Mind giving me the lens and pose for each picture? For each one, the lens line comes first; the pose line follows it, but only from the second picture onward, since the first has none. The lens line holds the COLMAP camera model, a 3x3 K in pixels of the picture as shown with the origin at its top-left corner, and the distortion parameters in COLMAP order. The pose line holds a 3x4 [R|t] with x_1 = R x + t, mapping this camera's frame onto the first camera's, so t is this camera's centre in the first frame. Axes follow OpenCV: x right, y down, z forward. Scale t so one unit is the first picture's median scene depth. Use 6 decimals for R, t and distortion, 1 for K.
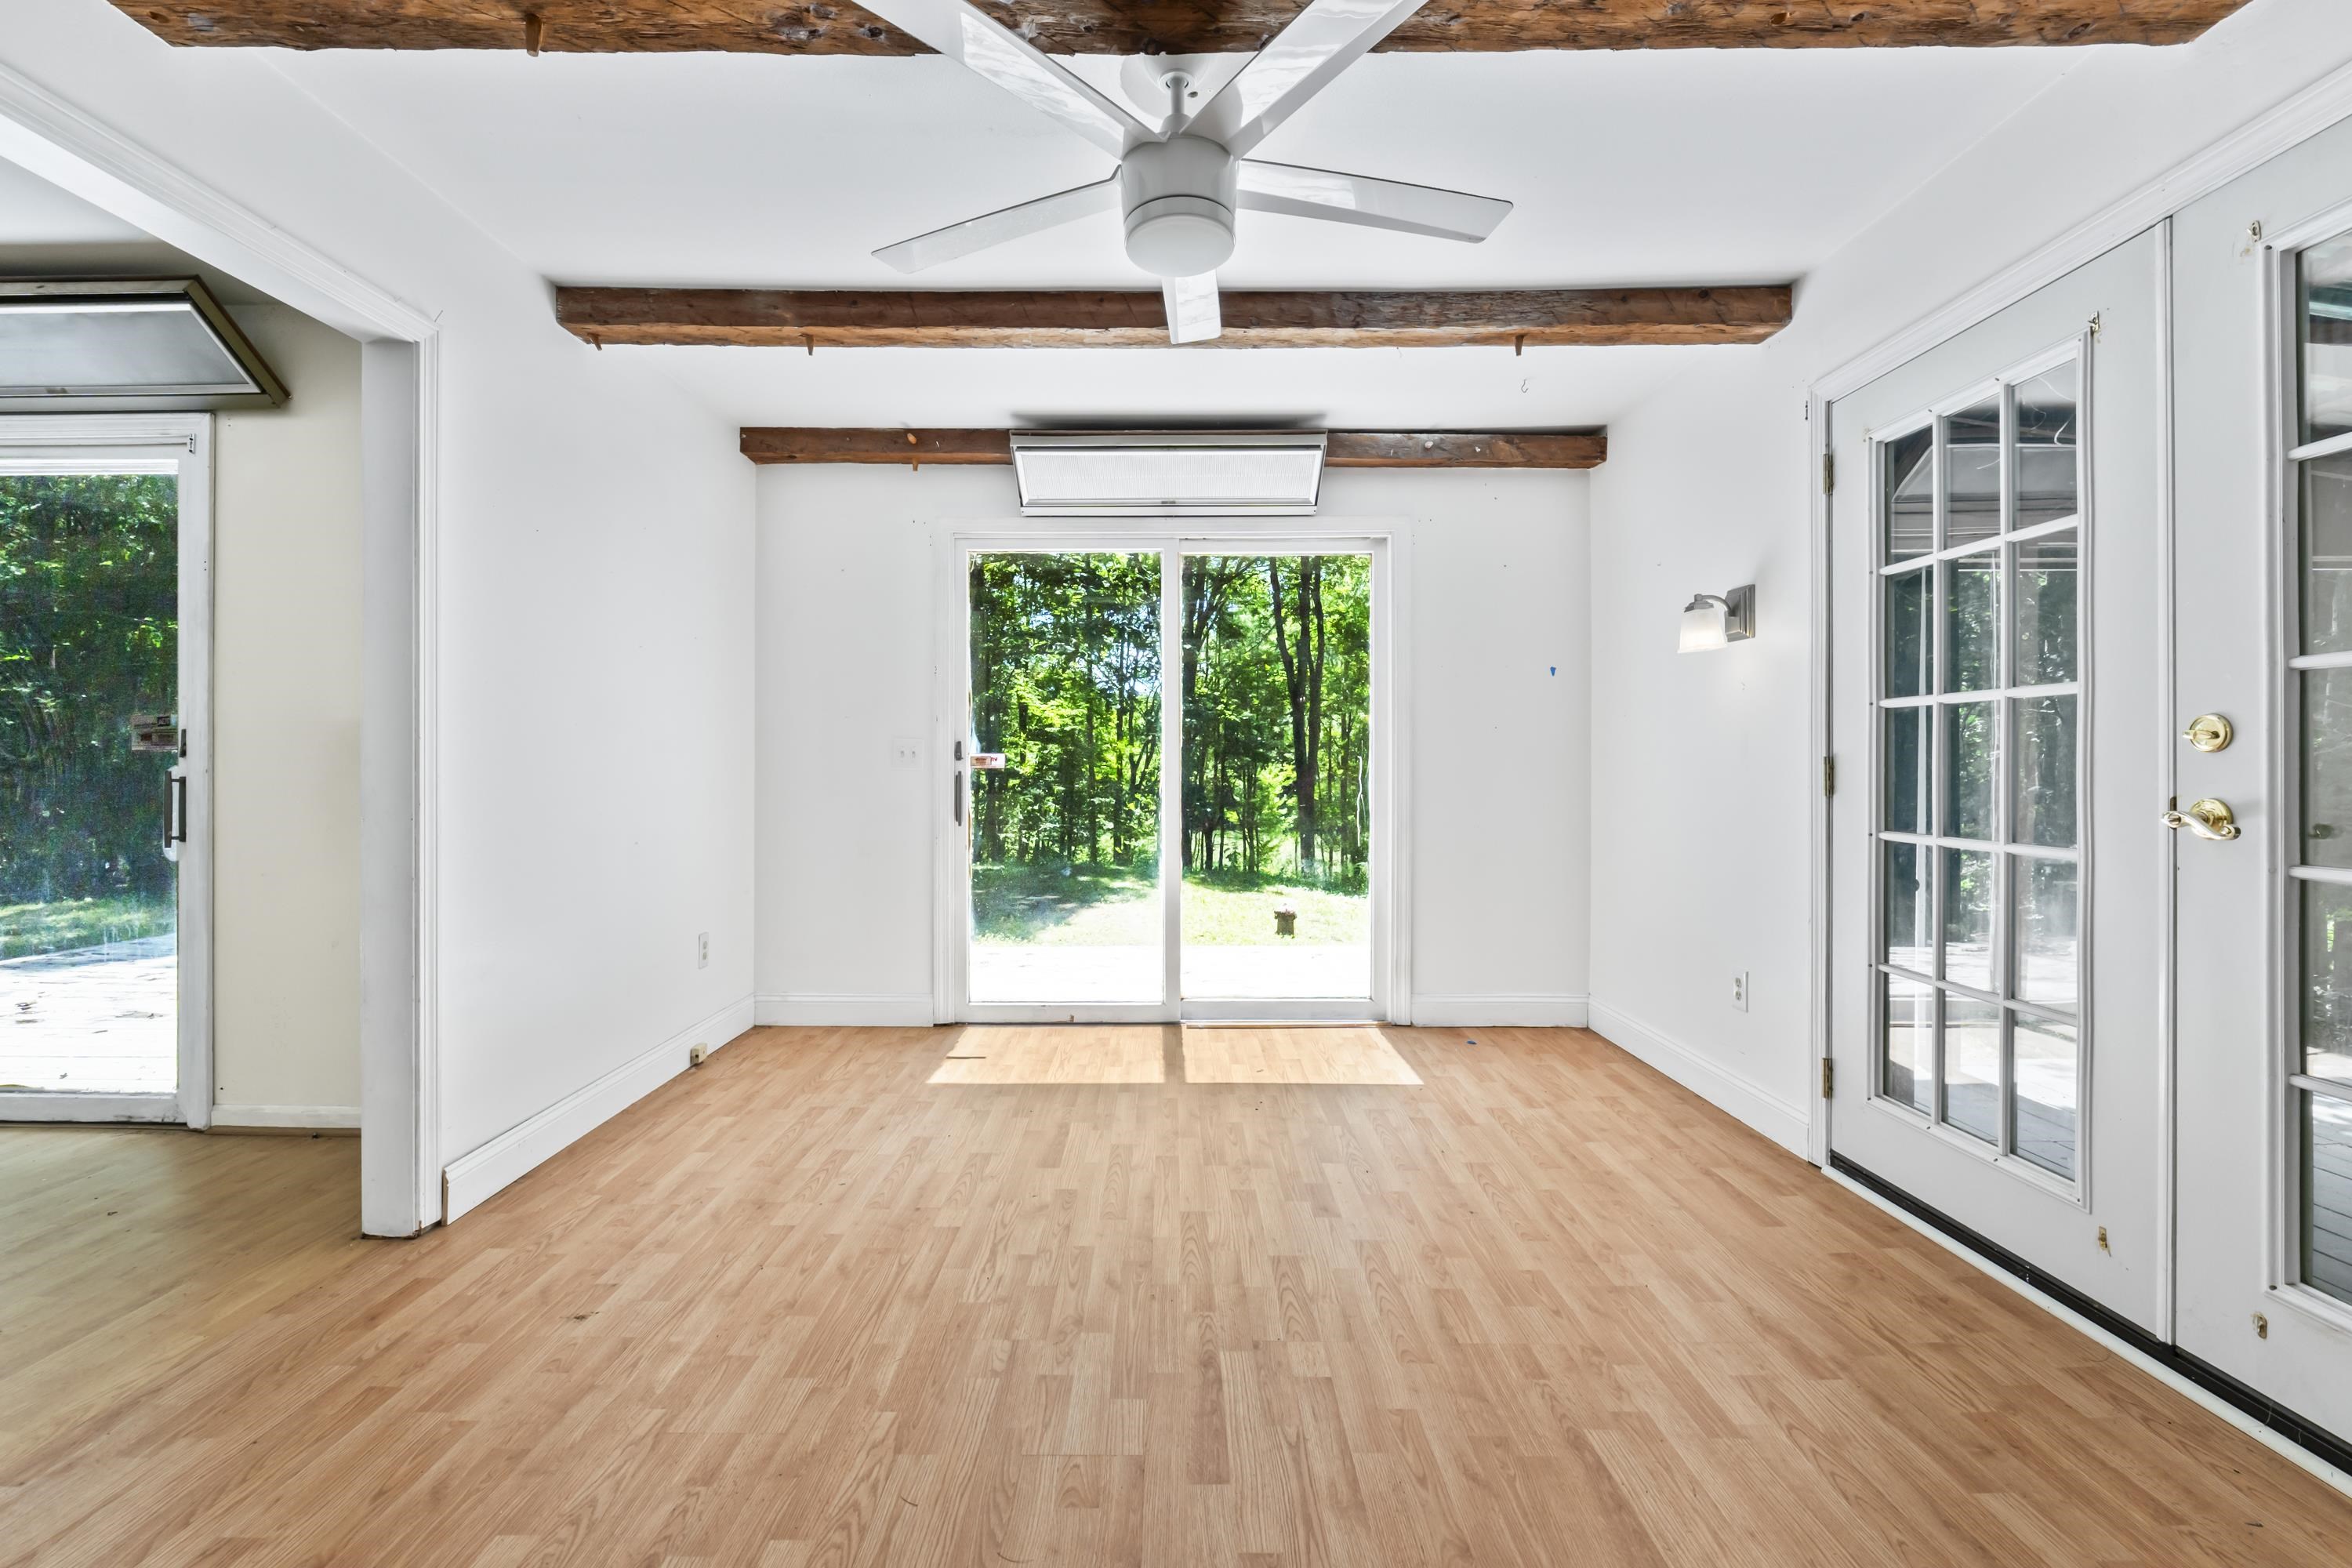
lens RADIAL K [[994.1, 0, 1184.4], [0, 994.1, 770.2], [0, 0, 1]] dist [-0.008768, -0.000630]
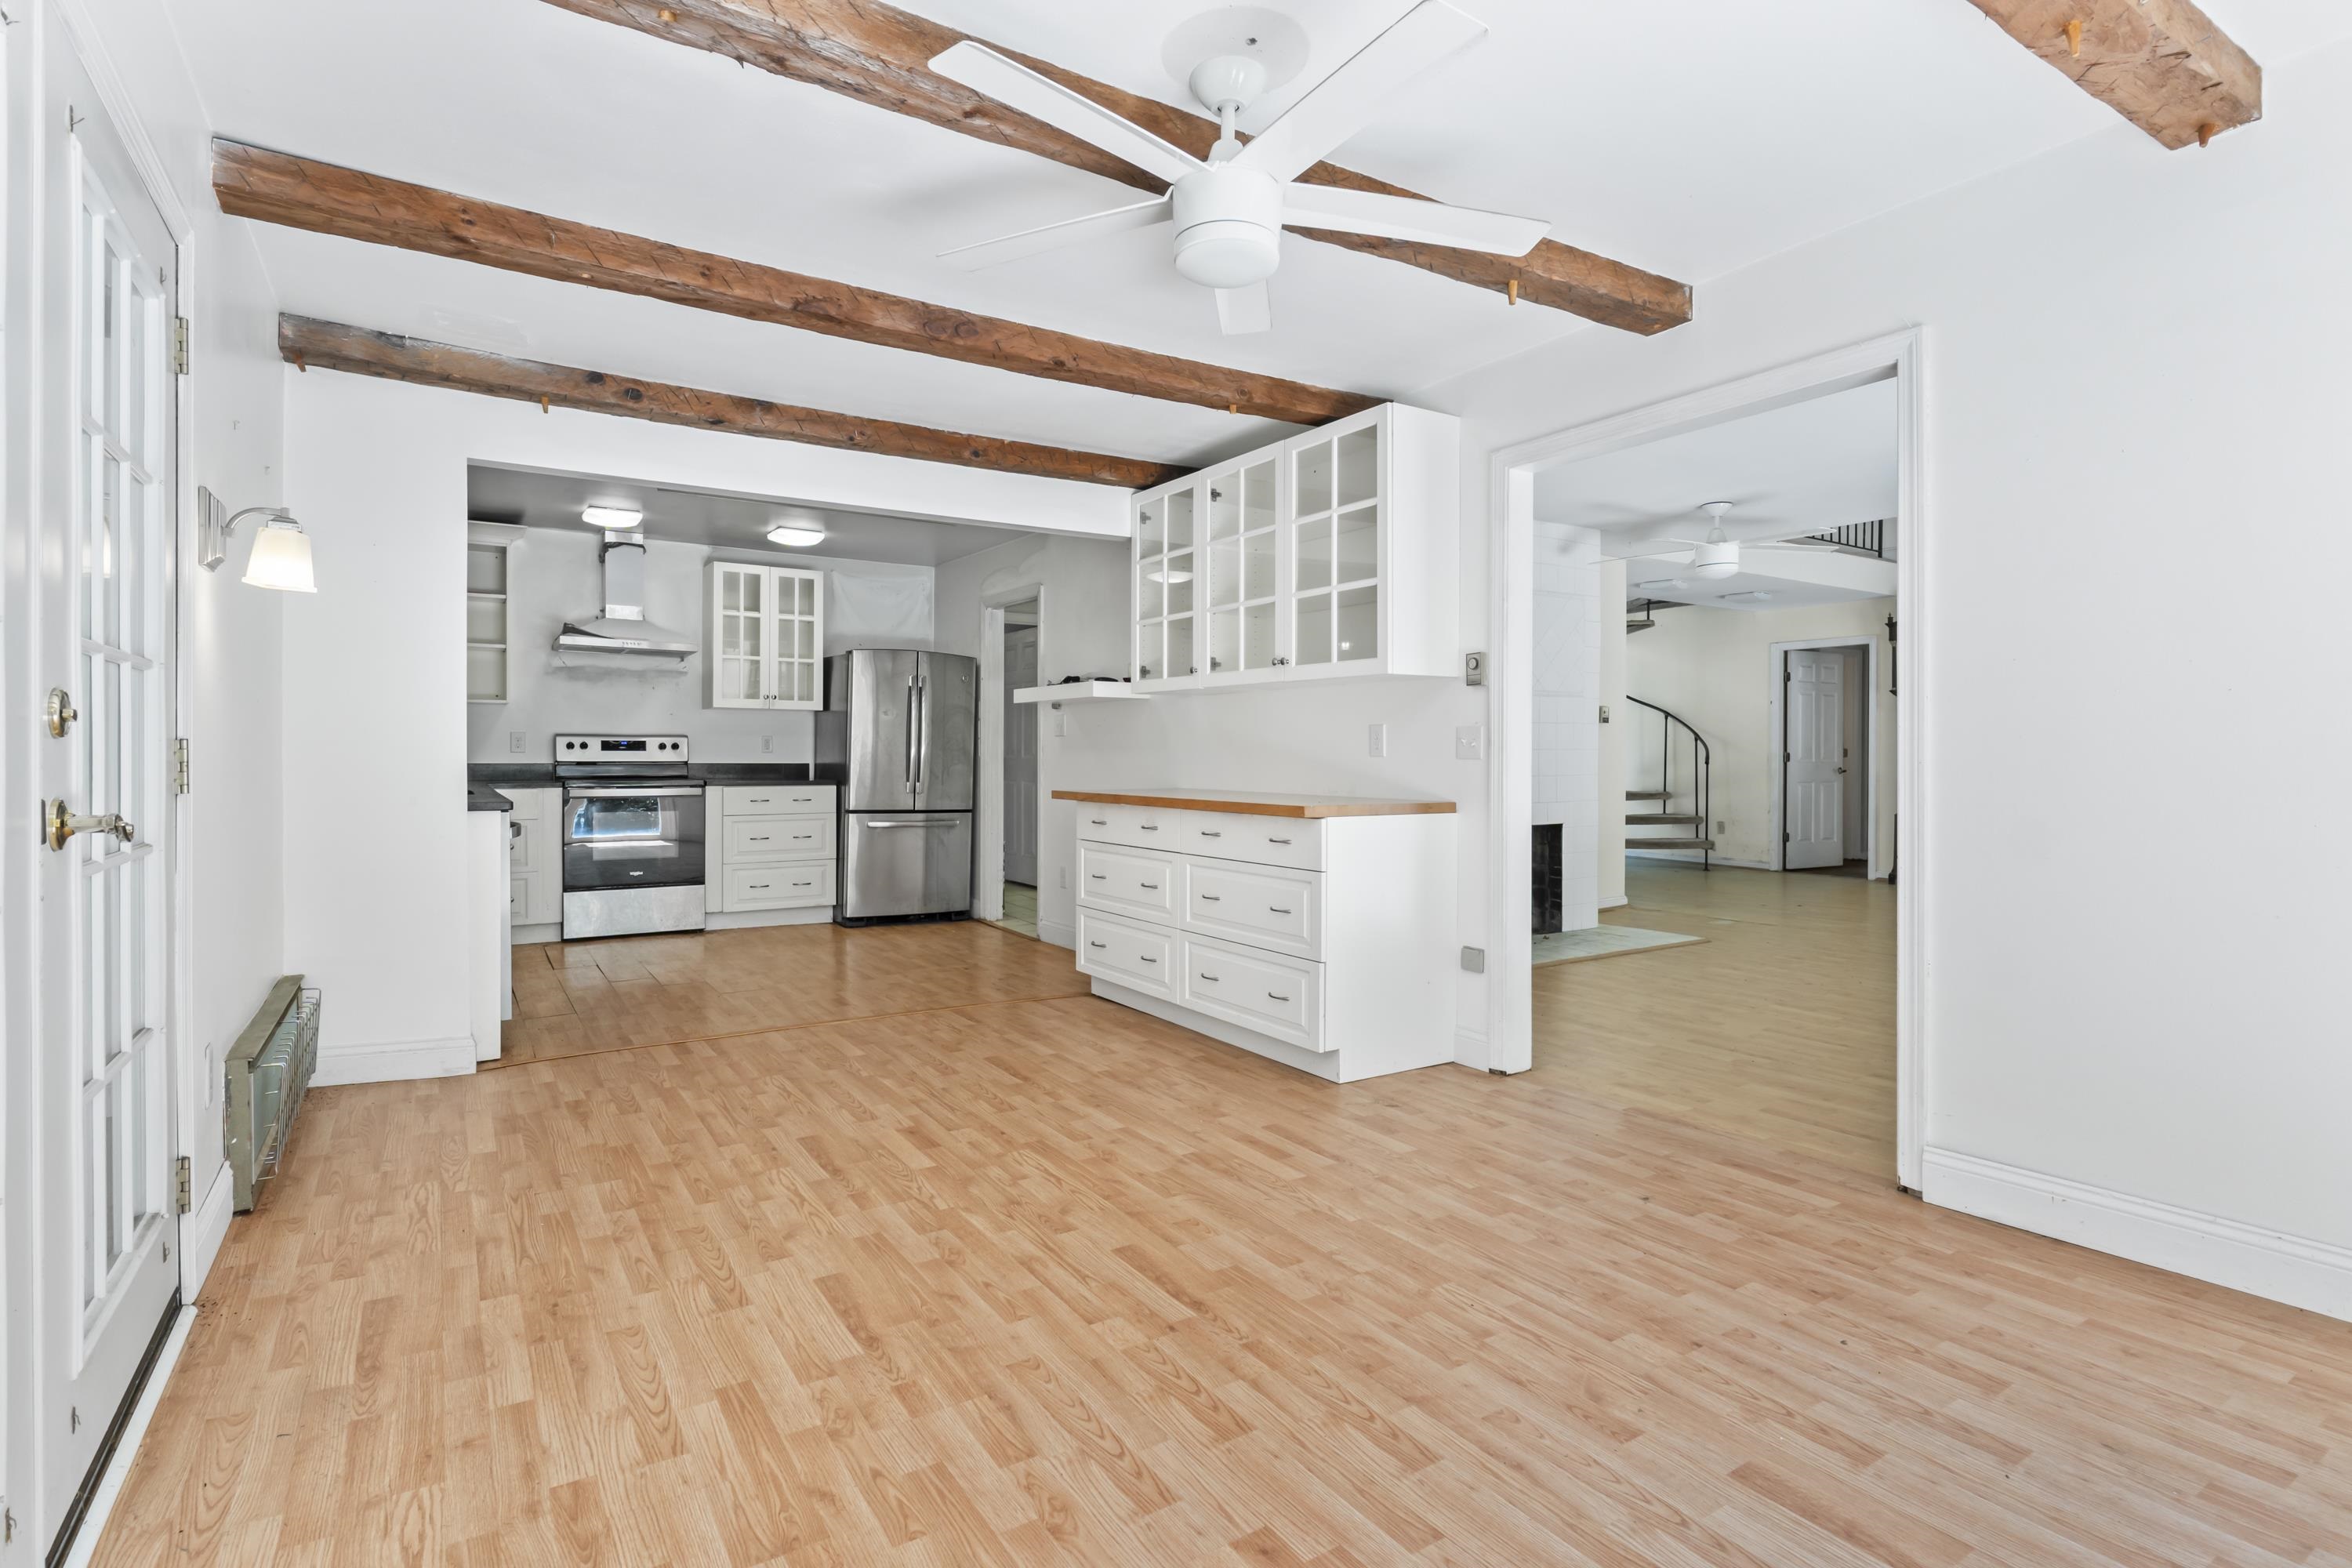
lens RADIAL K [[1142.4, 0, 1186.9], [0, 1142.4, 757.0], [0, 0, 1]] dist [-0.008354, 0.000317]
pose [[-0.841170, 0.000149, -0.540770, 0.649650], [-0.000862, 0.999998, 0.001616, -0.008659], [0.540770, 0.001825, -0.841169, 1.867437]]
